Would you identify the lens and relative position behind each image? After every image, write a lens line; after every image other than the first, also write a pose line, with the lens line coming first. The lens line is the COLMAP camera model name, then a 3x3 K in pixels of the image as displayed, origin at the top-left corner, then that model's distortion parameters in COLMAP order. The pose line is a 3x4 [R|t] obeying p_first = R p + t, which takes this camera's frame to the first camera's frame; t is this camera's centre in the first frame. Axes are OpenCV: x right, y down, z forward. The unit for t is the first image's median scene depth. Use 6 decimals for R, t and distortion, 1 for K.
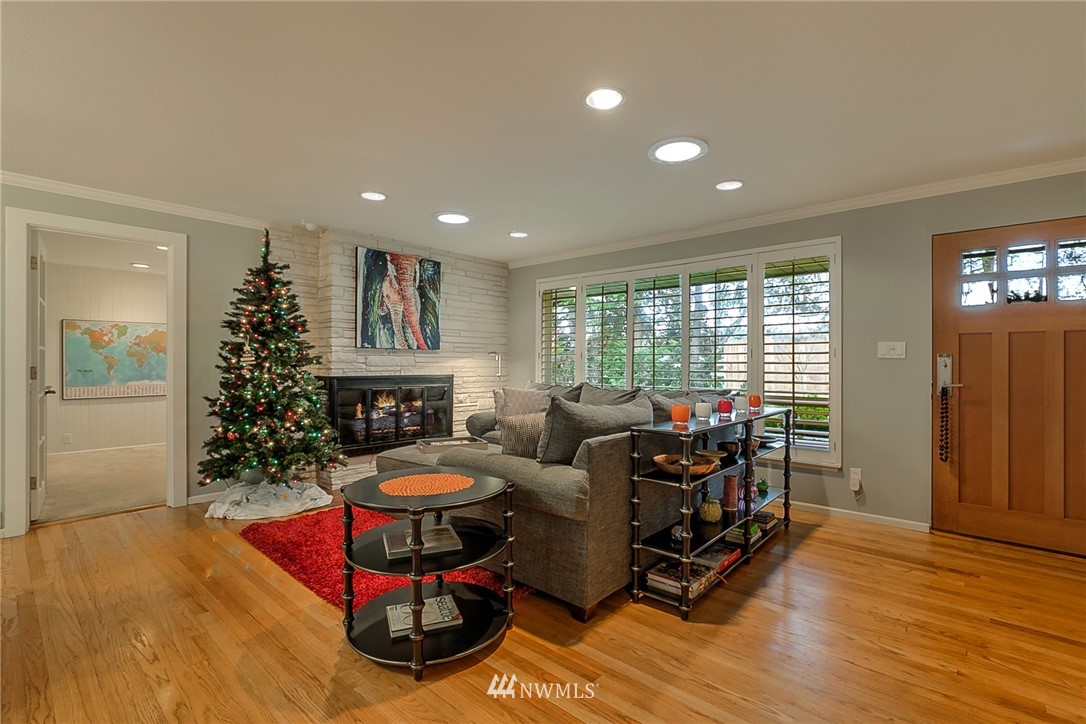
lens RADIAL K [[505.9, 0, 543.0], [0, 505.9, 362.0], [0, 0, 1]] dist [-0.000004, 0.000528]
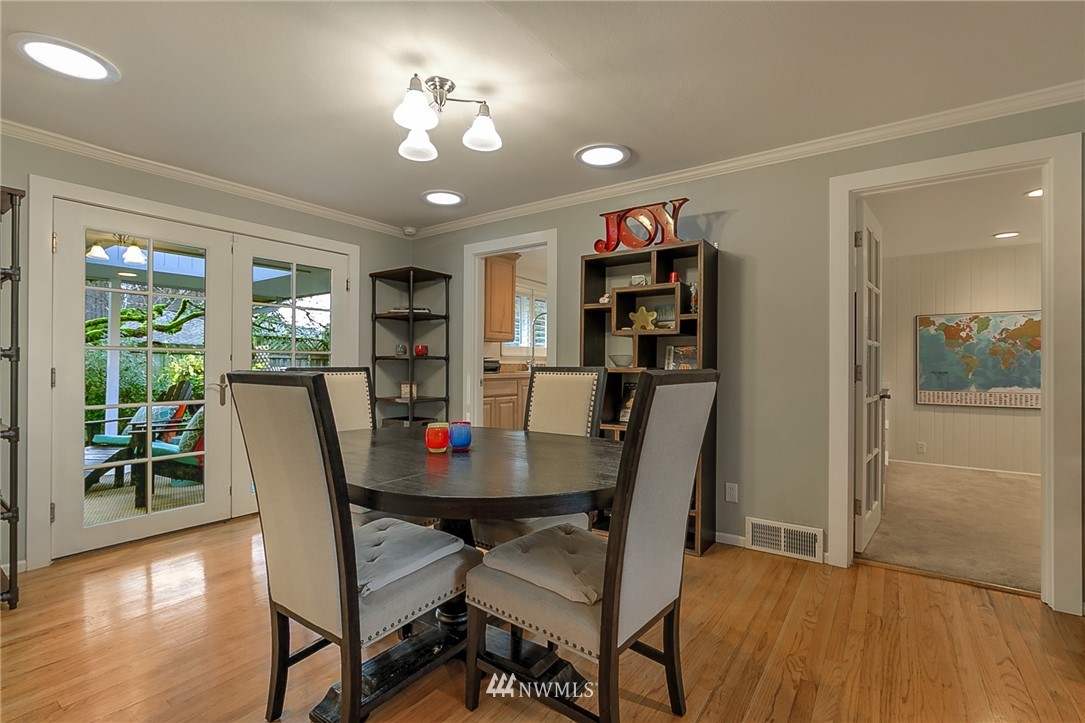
lens RADIAL K [[505.5, 0, 542.5], [0, 505.5, 361.5], [0, 0, 1]] dist [-0.000004, 0.000528]
pose [[0.142145, -0.004169, -0.989837, -0.151481], [-0.004469, 0.999978, -0.004854, 0.005614], [0.989836, 0.005114, 0.142123, 0.213944]]
